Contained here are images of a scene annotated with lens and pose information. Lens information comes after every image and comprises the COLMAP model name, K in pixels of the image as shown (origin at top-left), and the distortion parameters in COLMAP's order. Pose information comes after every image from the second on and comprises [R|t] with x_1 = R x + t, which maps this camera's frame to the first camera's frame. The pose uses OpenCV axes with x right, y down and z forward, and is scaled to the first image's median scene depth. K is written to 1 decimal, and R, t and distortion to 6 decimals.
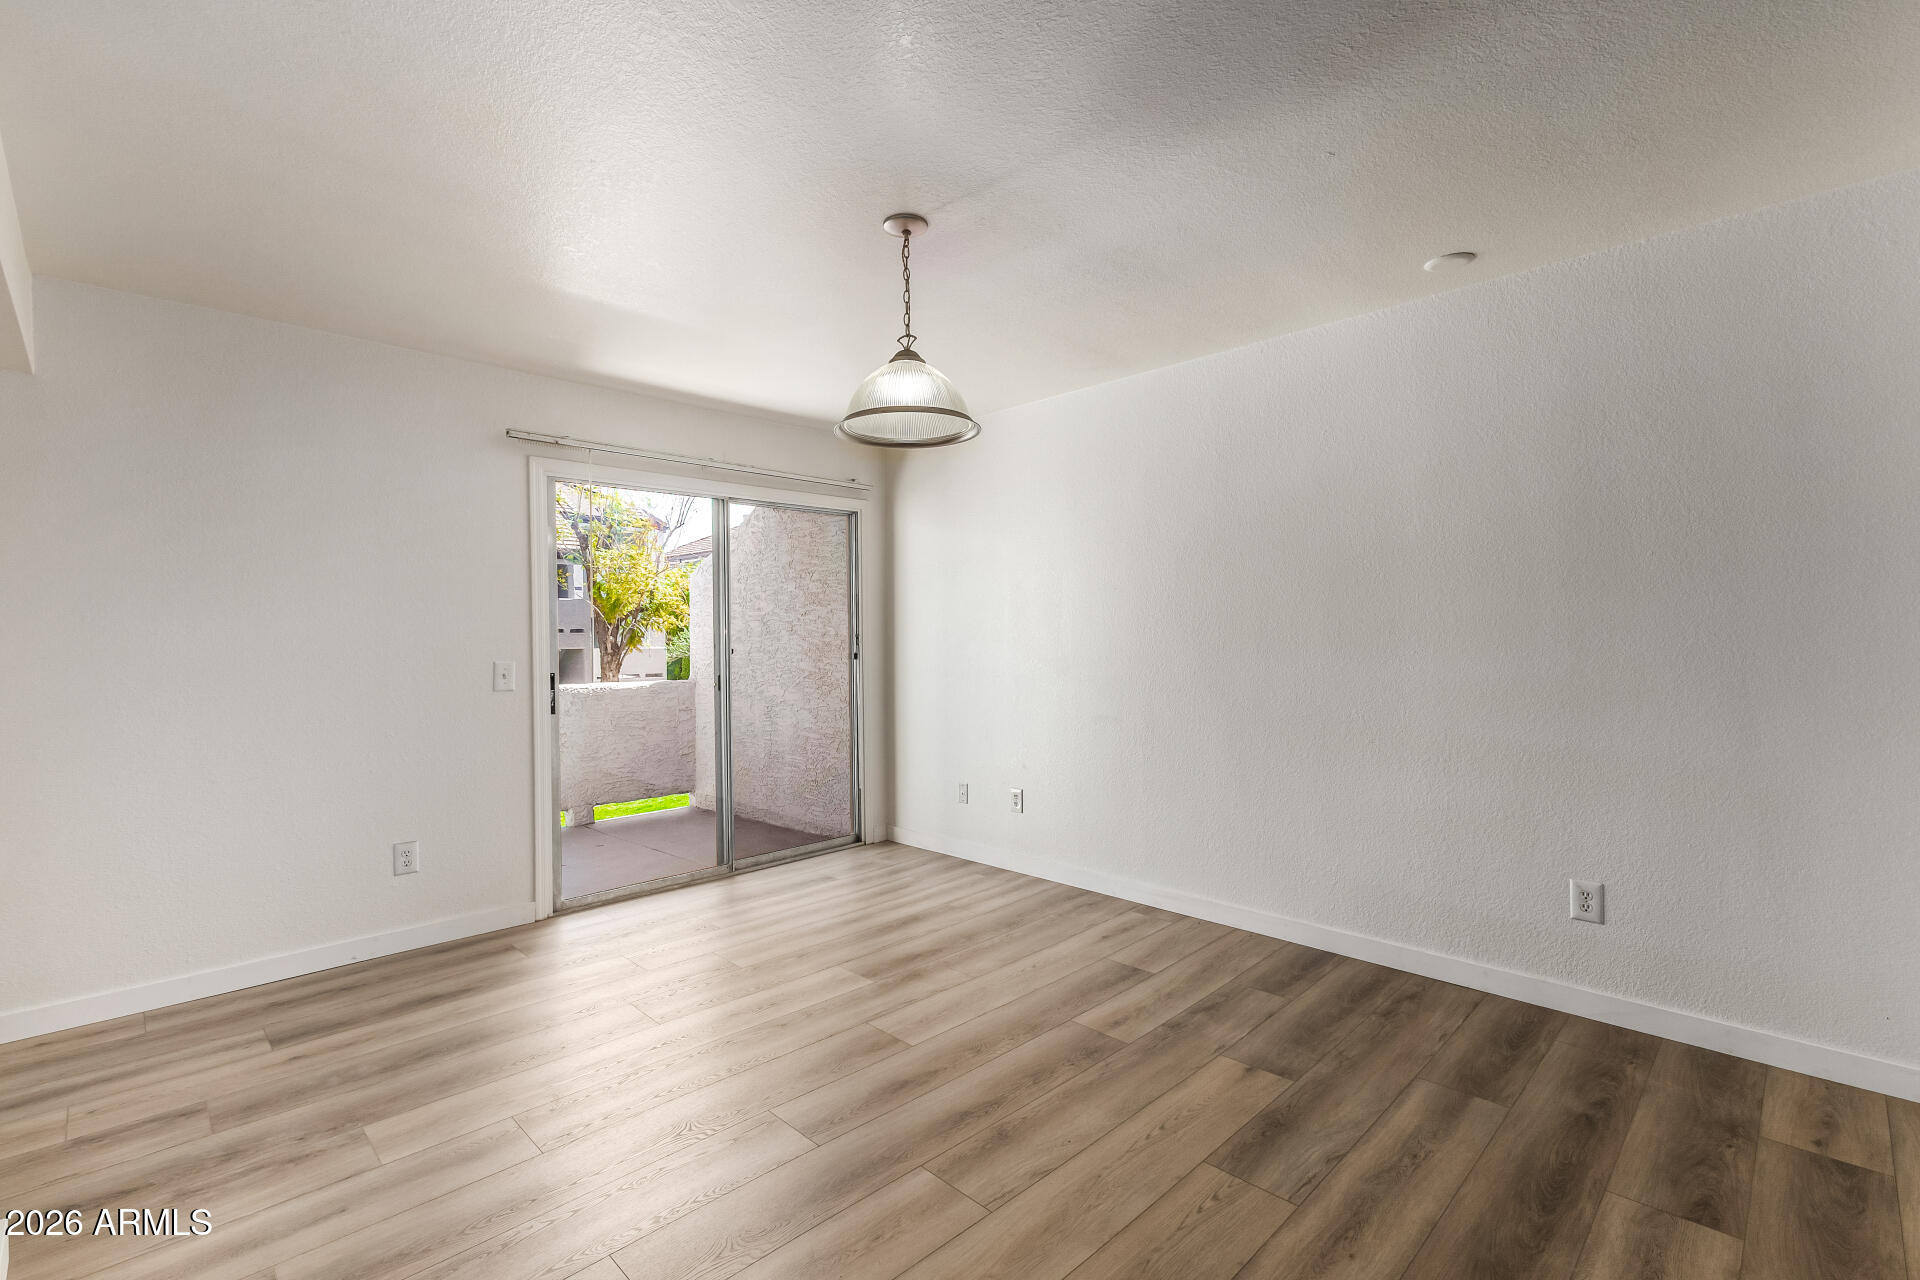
lens RADIAL K [[850.1, 0, 957.7], [0, 850.1, 635.9], [0, 0, 1]] dist [0.003050, -0.000021]
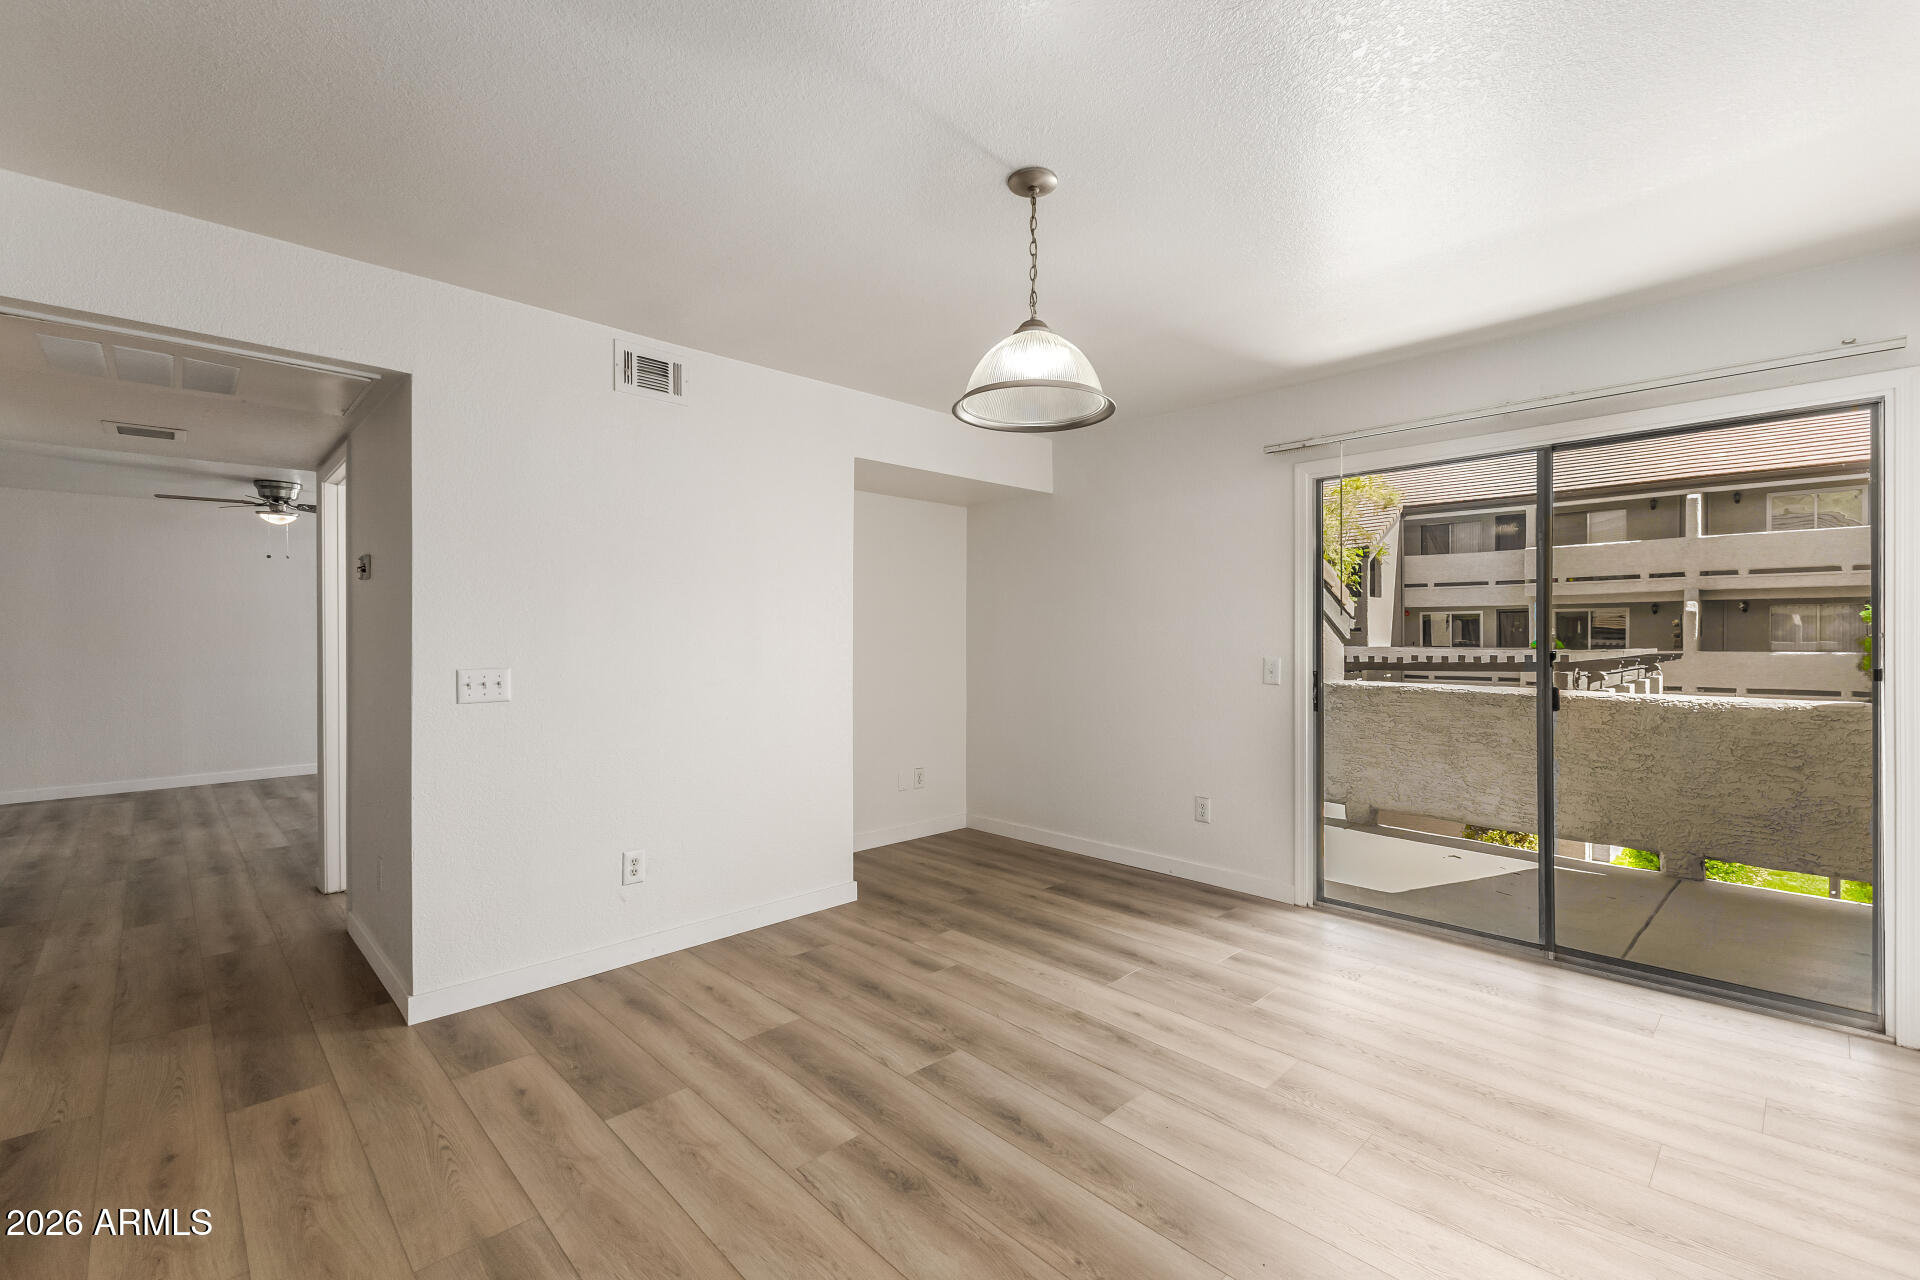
lens RADIAL K [[827.1, 0, 970.9], [0, 827.1, 645.1], [0, 0, 1]] dist [0.003651, -0.000922]
pose [[-0.005694, 0.017200, -0.999836, 0.742047], [-0.000888, 0.999852, 0.017205, -0.004941], [0.999983, 0.000986, -0.005678, 0.855665]]
